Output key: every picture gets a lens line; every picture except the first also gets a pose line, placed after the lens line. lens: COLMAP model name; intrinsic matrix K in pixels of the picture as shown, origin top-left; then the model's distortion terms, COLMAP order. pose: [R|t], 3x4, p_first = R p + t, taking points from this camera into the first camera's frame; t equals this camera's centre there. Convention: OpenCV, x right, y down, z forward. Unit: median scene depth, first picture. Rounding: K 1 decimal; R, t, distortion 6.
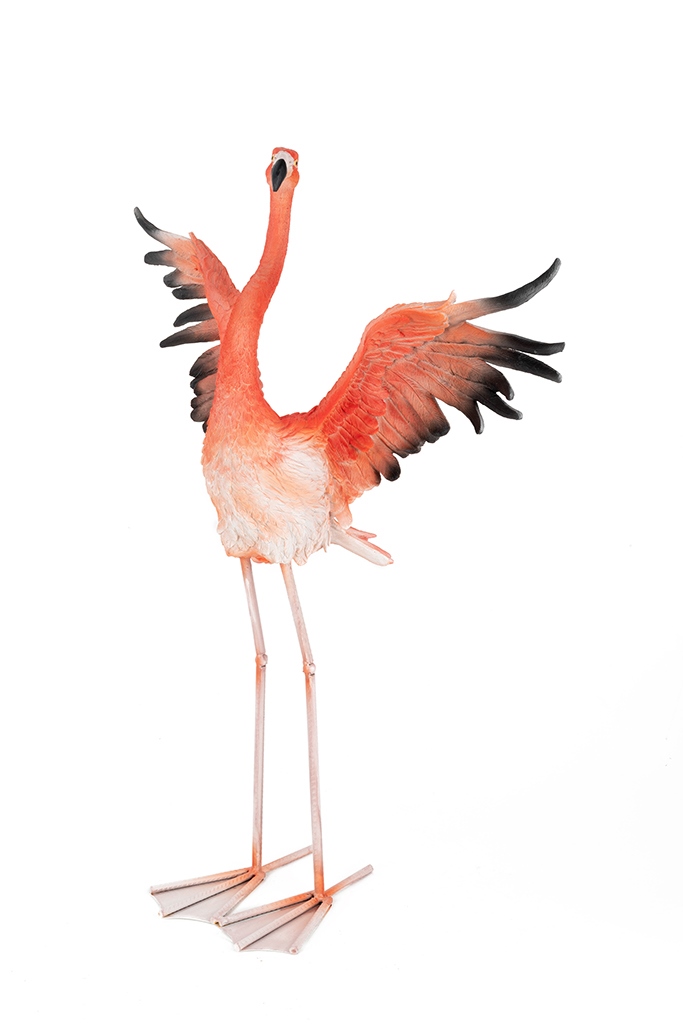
lens RADIAL K [[1748.6, 0, 338.9], [0, 1748.6, 510.9], [0, 0, 1]] dist [-0.052296, 0.000000]
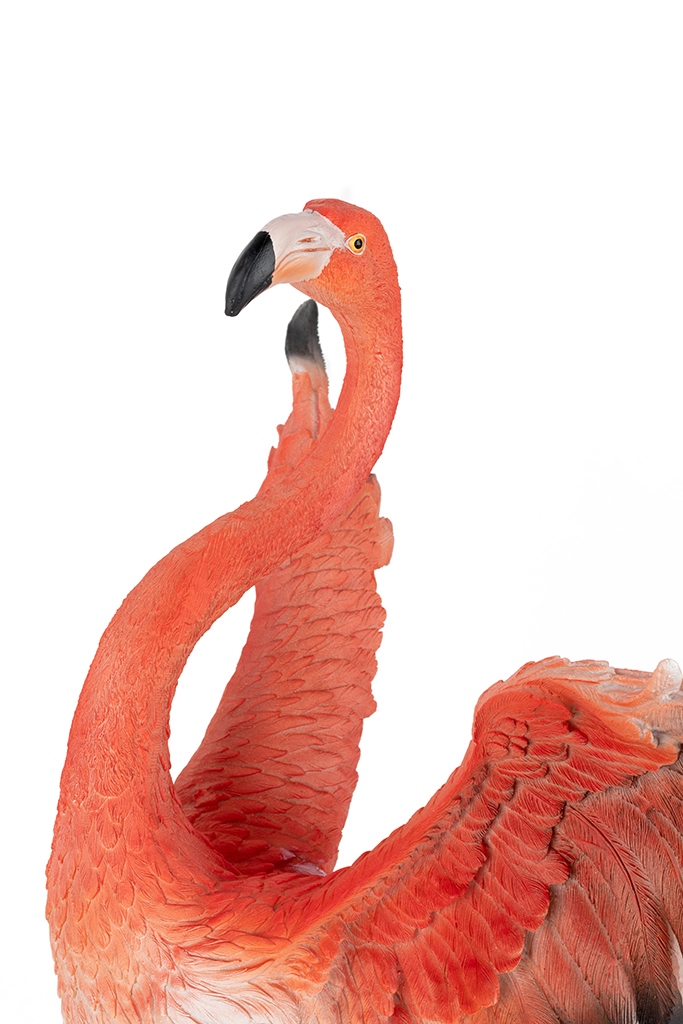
lens RADIAL K [[1748.6, 0, 341.7], [0, 1748.6, 511.5], [0, 0, 1]] dist [-0.052296, 0.000000]
pose [[0.789742, 0.159736, -0.592277, 0.205564], [-0.159498, 0.985765, 0.053184, -0.161584], [0.592342, 0.052466, 0.803977, 0.706820]]
